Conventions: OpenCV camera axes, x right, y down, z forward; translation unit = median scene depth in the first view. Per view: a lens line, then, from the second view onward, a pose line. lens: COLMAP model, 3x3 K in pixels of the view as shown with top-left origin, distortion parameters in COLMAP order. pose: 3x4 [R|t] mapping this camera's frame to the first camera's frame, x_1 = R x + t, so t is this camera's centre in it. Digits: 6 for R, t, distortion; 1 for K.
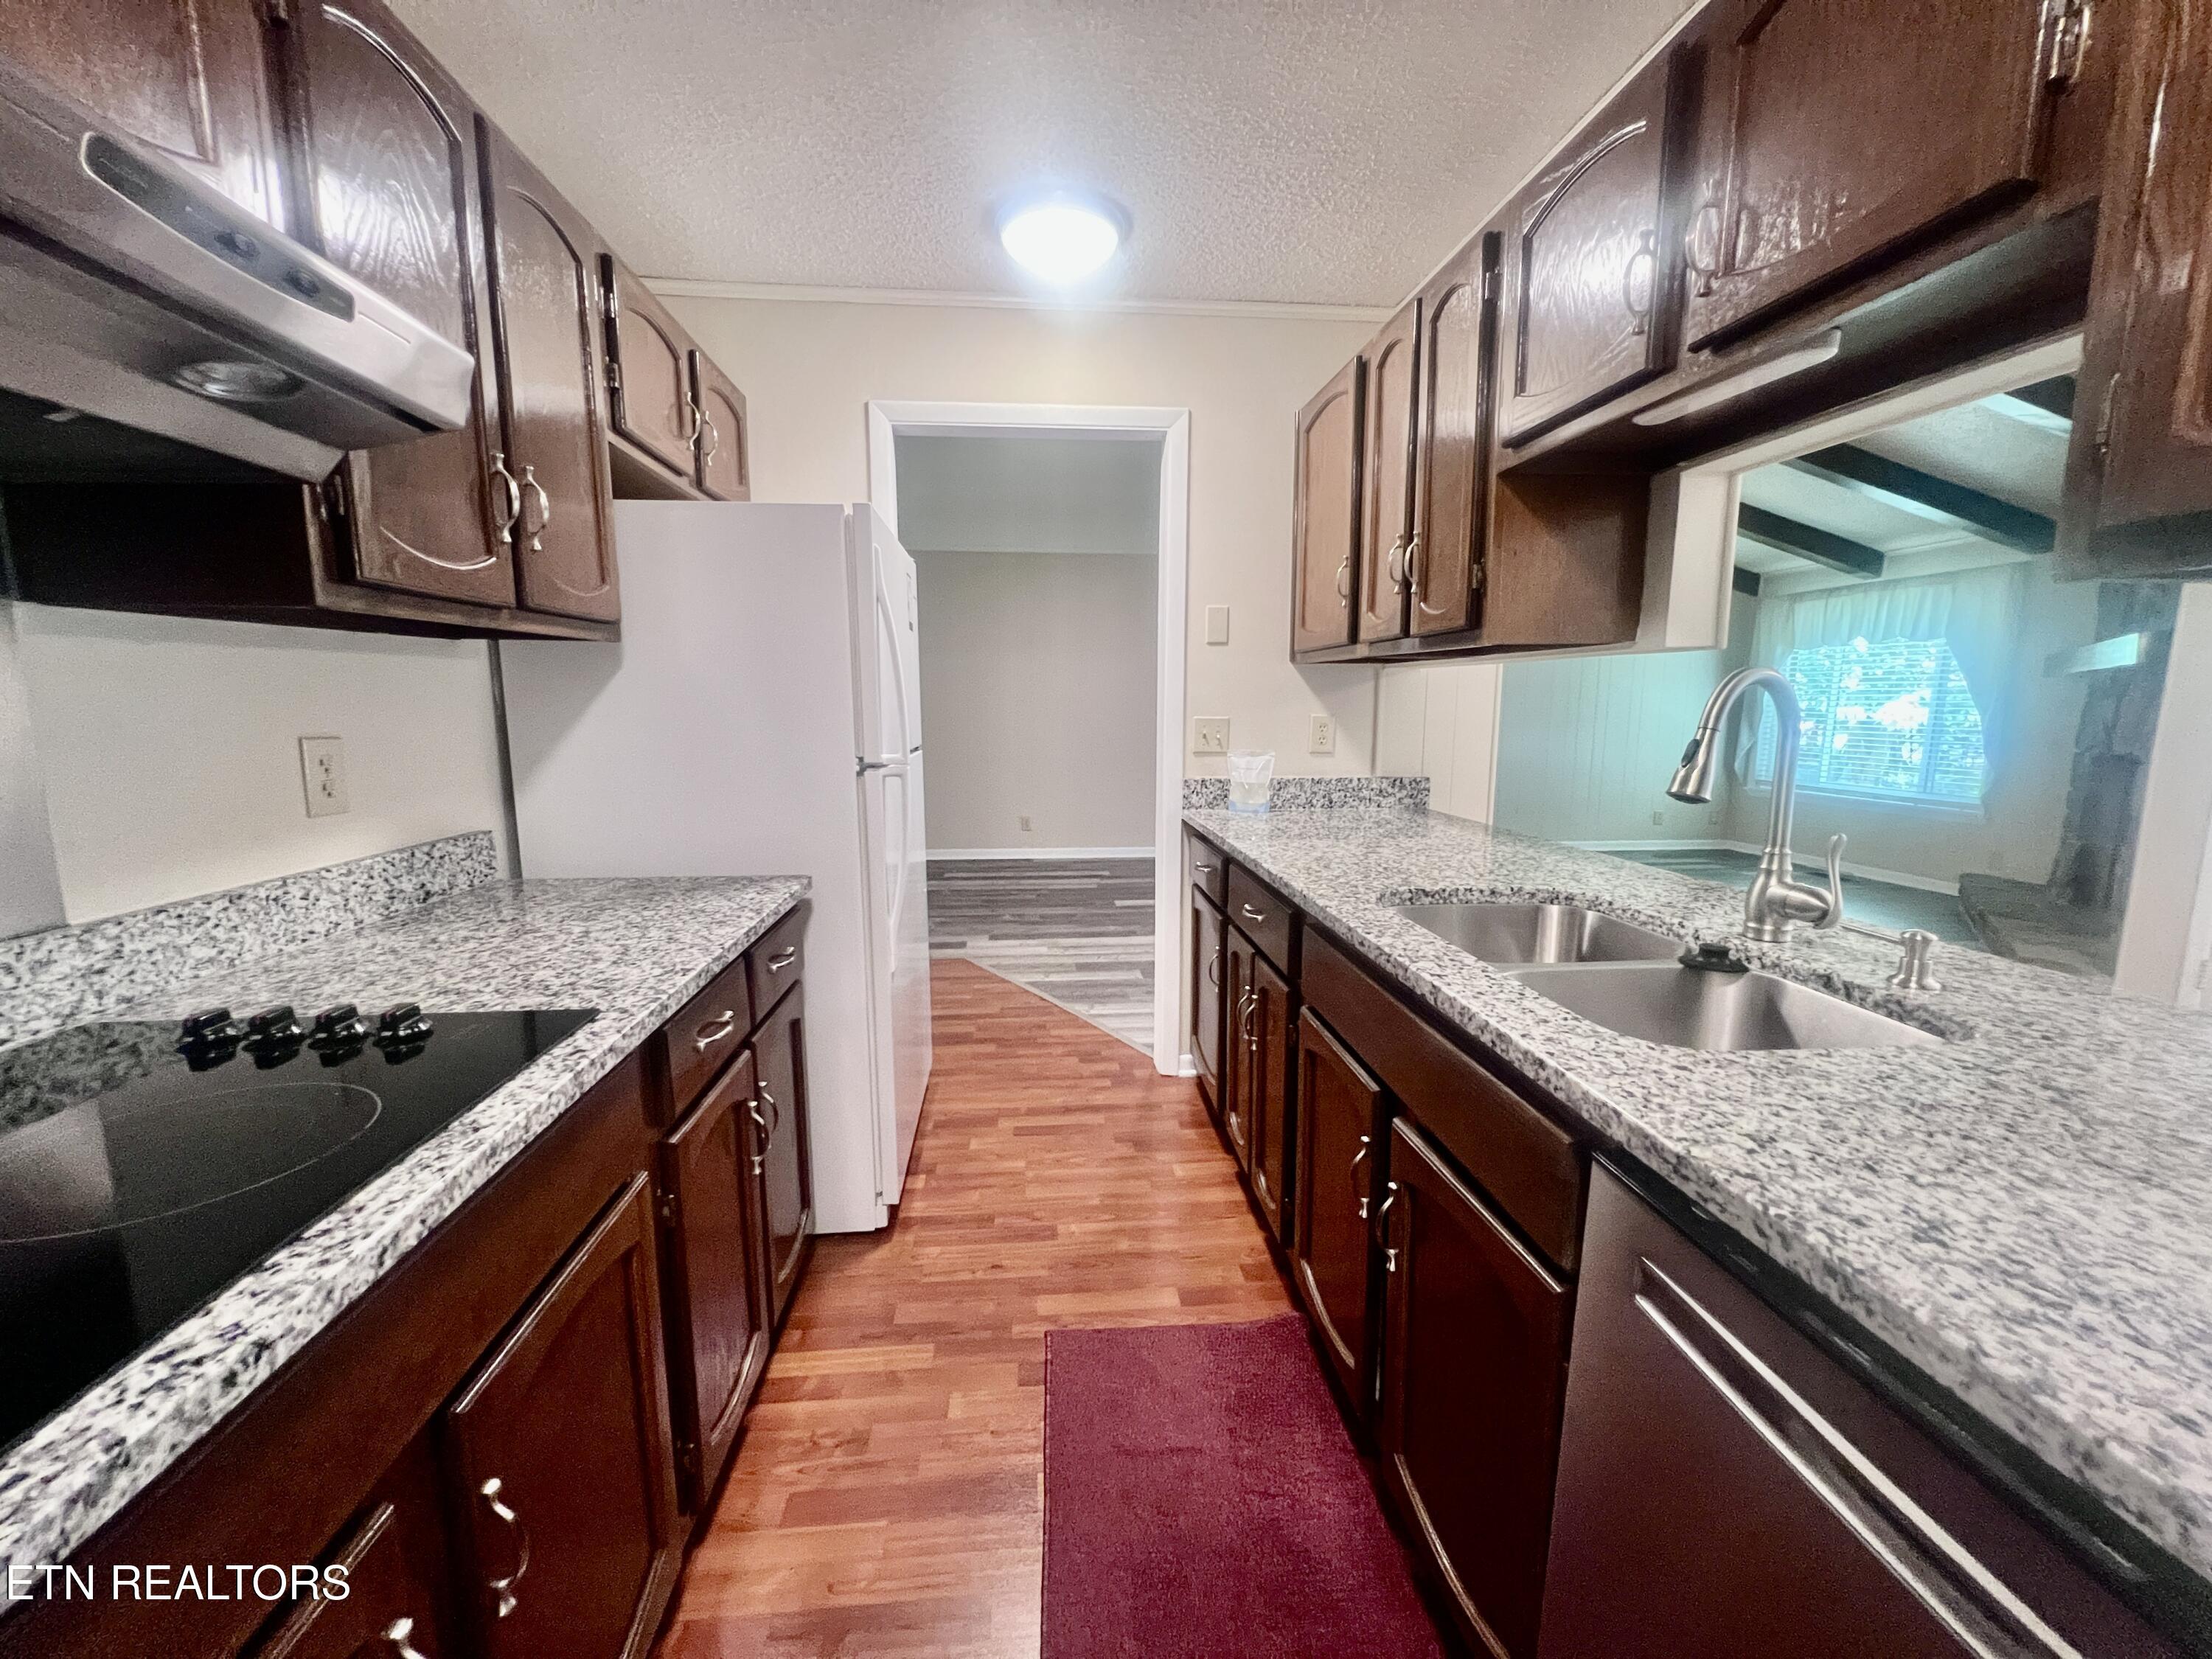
lens RADIAL K [[870.6, 0, 1106.0], [0, 870.6, 829.5], [0, 0, 1]] dist [0.001242, 0.000278]
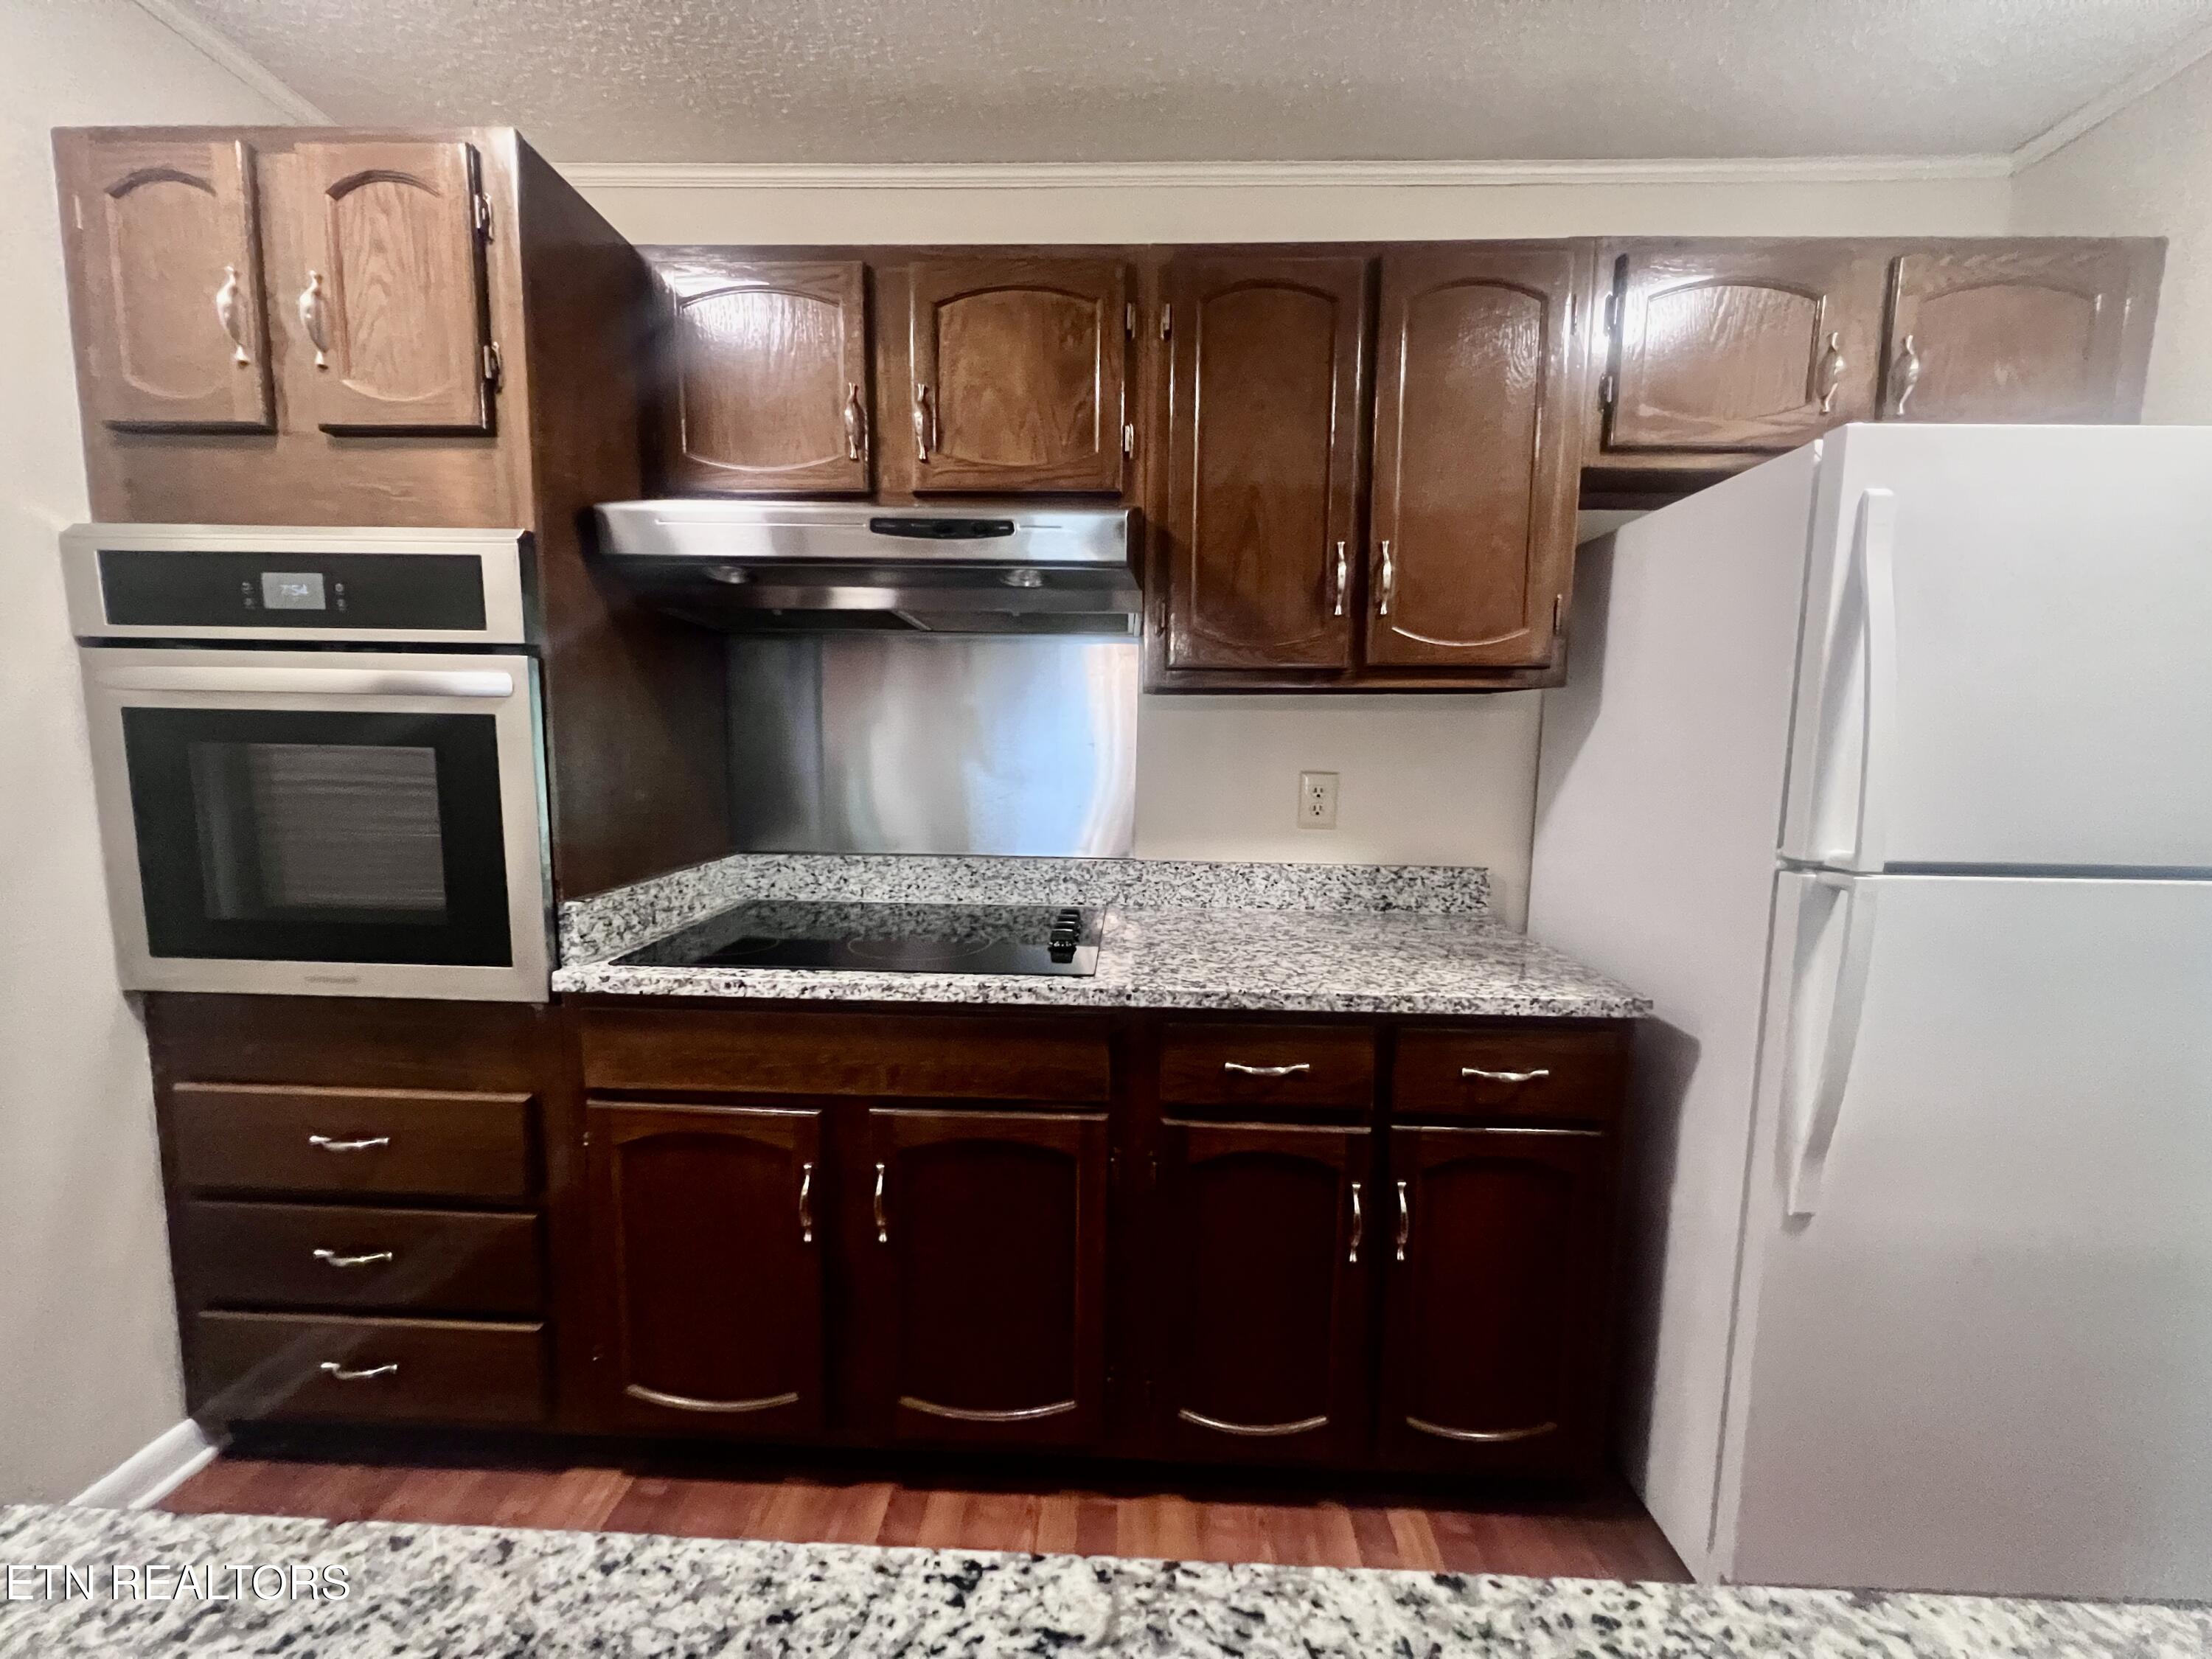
lens RADIAL K [[870.6, 0, 1106.0], [0, 870.6, 829.5], [0, 0, 1]] dist [0.001242, 0.000278]
pose [[-0.114084, 0.103269, -0.988089, 0.575731], [-0.158891, 0.979883, 0.120757, -0.142283], [0.980683, 0.170775, -0.095380, 0.878970]]
